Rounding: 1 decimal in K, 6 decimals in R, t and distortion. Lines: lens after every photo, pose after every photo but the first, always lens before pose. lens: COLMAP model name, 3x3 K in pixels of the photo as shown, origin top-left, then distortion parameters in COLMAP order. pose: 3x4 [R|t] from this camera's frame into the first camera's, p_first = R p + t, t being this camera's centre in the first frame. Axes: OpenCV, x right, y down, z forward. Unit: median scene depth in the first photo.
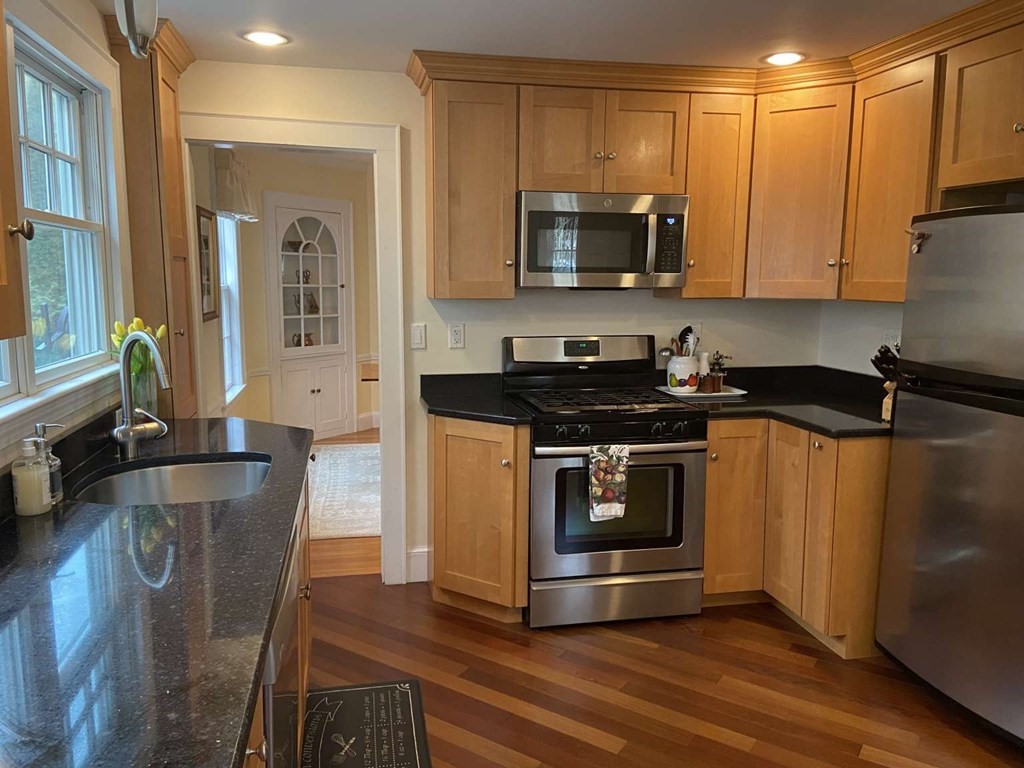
lens RADIAL K [[749.2, 0, 512.0], [0, 749.2, 384.0], [0, 0, 1]] dist [0.078340, 0.000090]
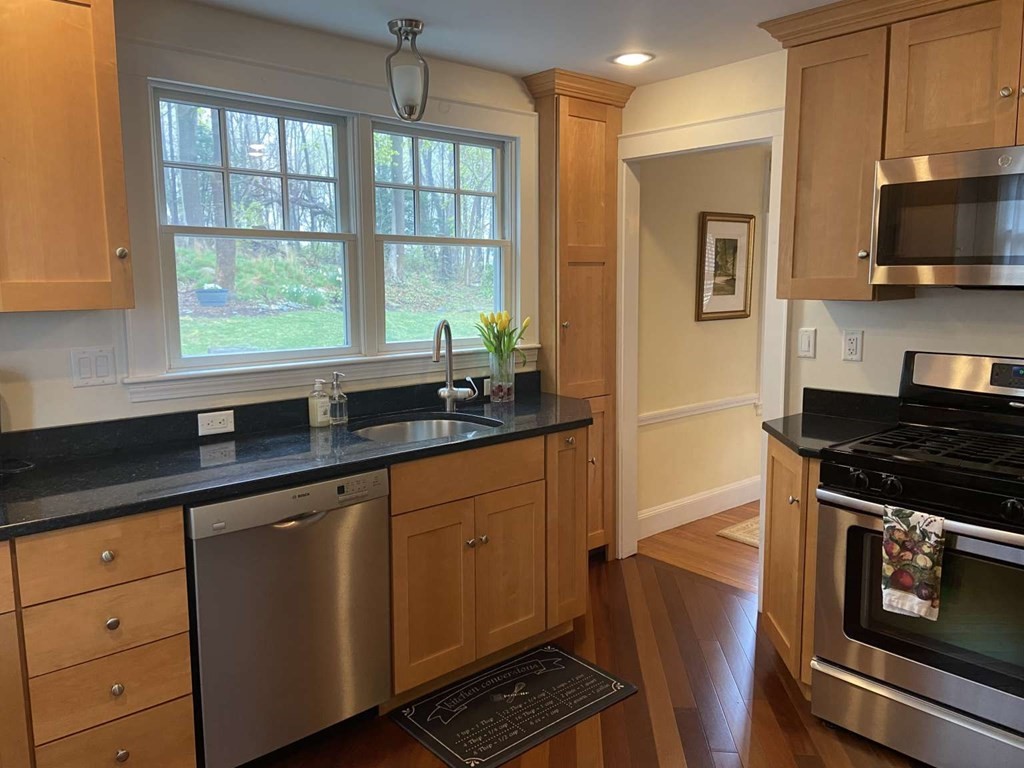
lens RADIAL K [[774.8, 0, 512.0], [0, 774.8, 384.0], [0, 0, 1]] dist [0.000189, -0.001478]
pose [[0.483100, 0.108794, -0.868780, 0.562355], [-0.111916, 0.991784, 0.061964, -0.038645], [0.868383, 0.067295, 0.491307, 0.310899]]
